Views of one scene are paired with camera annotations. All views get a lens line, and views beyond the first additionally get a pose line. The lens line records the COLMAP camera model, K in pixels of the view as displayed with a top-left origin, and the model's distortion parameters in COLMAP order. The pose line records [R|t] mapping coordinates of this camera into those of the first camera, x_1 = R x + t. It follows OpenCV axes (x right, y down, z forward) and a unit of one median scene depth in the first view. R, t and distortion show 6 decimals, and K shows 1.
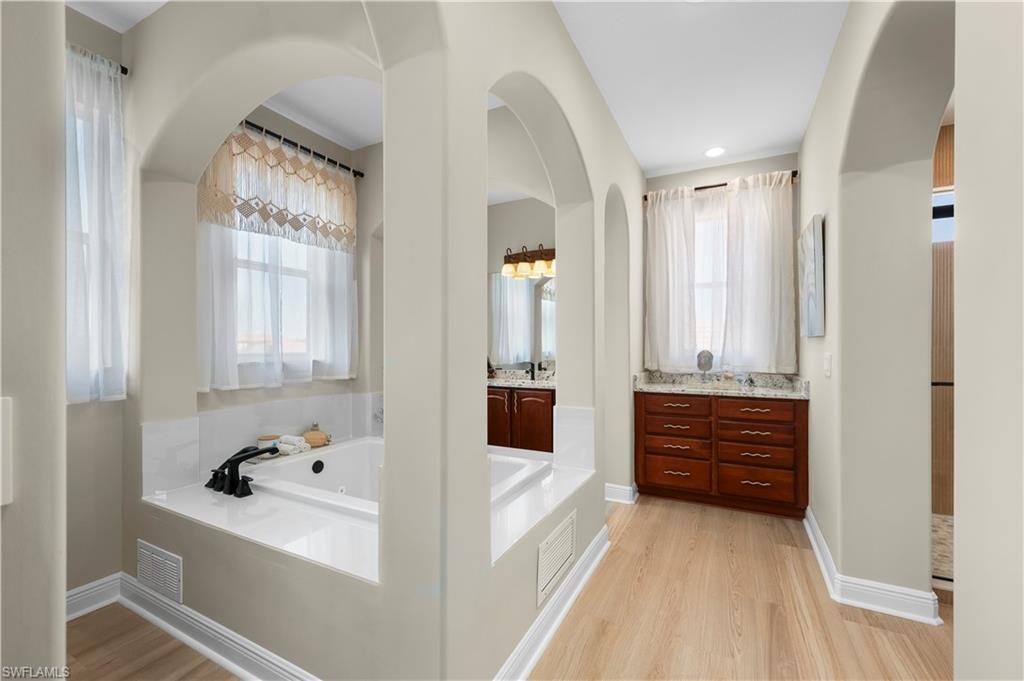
lens RADIAL K [[420.8, 0, 512.6], [0, 420.8, 345.4], [0, 0, 1]] dist [-0.000662, -0.000072]
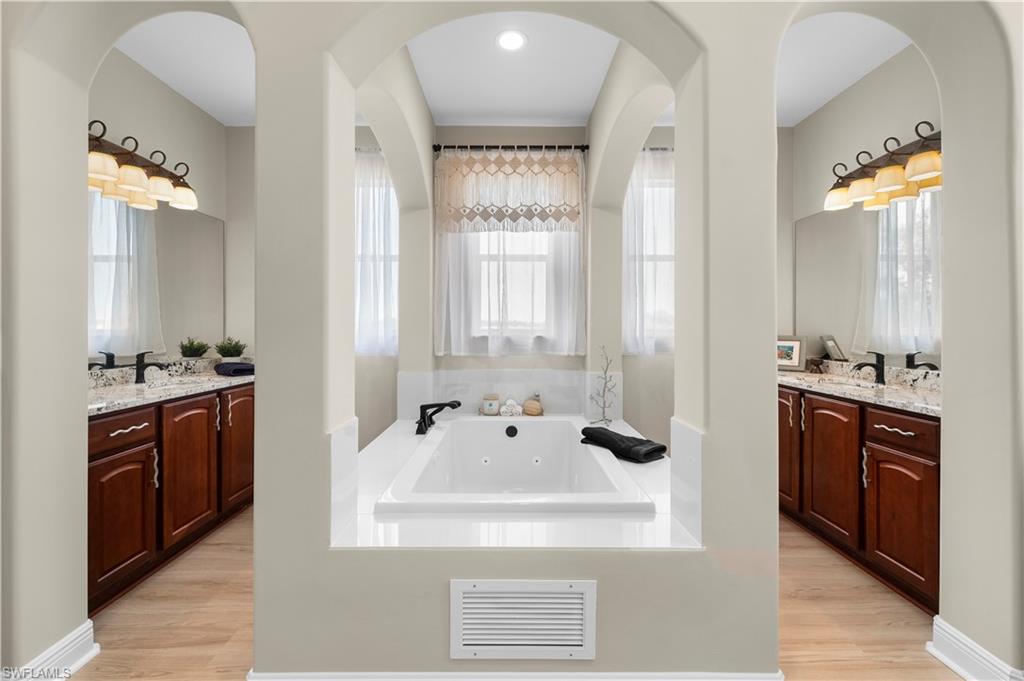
lens RADIAL K [[415.9, 0, 509.3], [0, 415.9, 327.8], [0, 0, 1]] dist [0.000606, -0.000066]
pose [[0.466283, 0.001419, -0.884634, 0.427098], [-0.003229, 0.999995, -0.000098, 0.013350], [0.884630, 0.002902, 0.466285, 0.410976]]
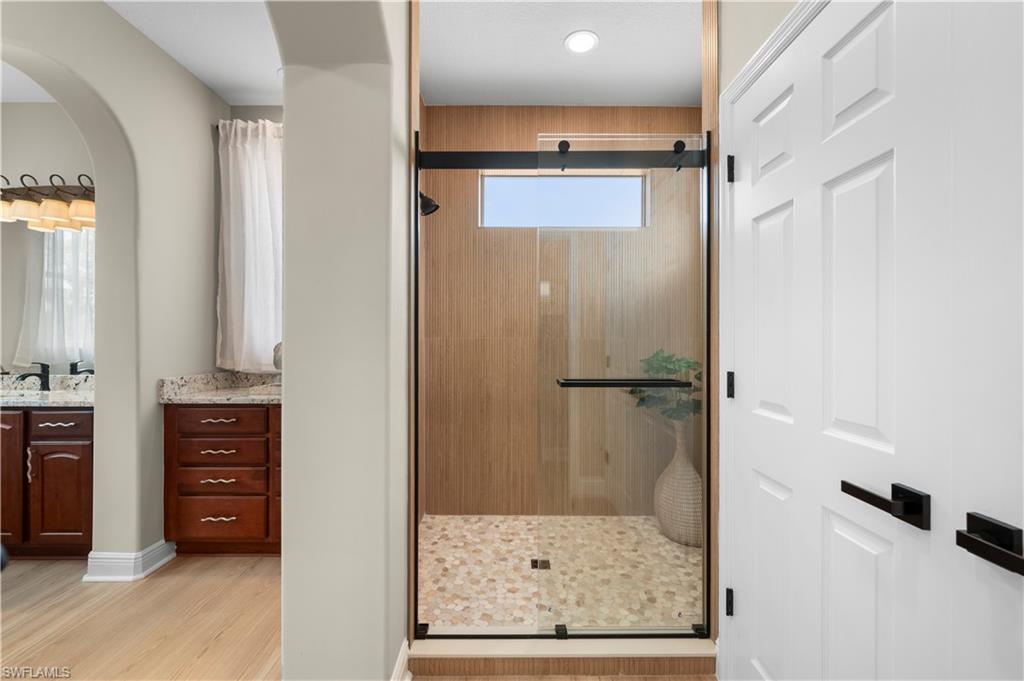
lens RADIAL K [[416.3, 0, 512.0], [0, 416.3, 340.5], [0, 0, 1]] dist [-0.000454, -0.000012]
pose [[0.885270, 0.004149, 0.465058, 0.517341], [-0.002645, 0.999989, -0.003886, 0.011704], [-0.465069, 0.002210, 0.885272, 0.174757]]
